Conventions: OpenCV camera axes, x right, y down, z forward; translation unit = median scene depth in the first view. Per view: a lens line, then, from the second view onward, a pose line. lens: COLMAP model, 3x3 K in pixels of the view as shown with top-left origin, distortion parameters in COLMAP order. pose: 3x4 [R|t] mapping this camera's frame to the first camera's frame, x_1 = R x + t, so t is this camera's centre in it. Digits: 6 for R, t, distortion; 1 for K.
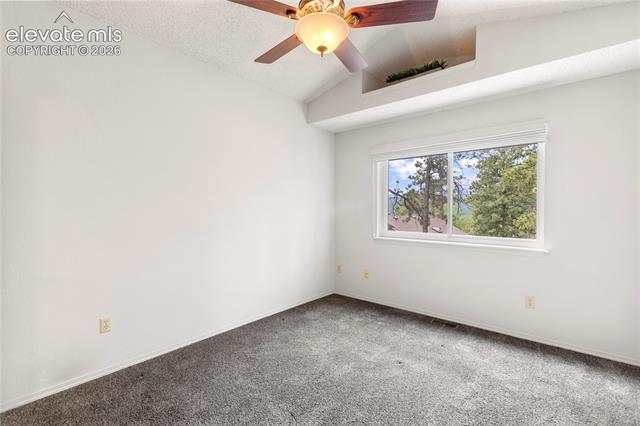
lens RADIAL K [[289.8, 0, 321.4], [0, 289.8, 212.6], [0, 0, 1]] dist [0.002346, 0.000111]
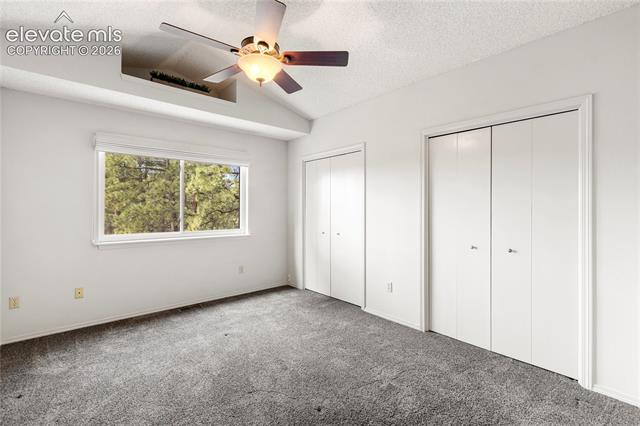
lens RADIAL K [[289.8, 0, 331.9], [0, 289.8, 210.7], [0, 0, 1]] dist [0.002346, 0.000111]
pose [[0.122317, -0.011658, 0.992423, -0.668970], [0.011572, 0.999880, 0.010320, -0.010482], [-0.992424, 0.010222, 0.122438, 0.304992]]
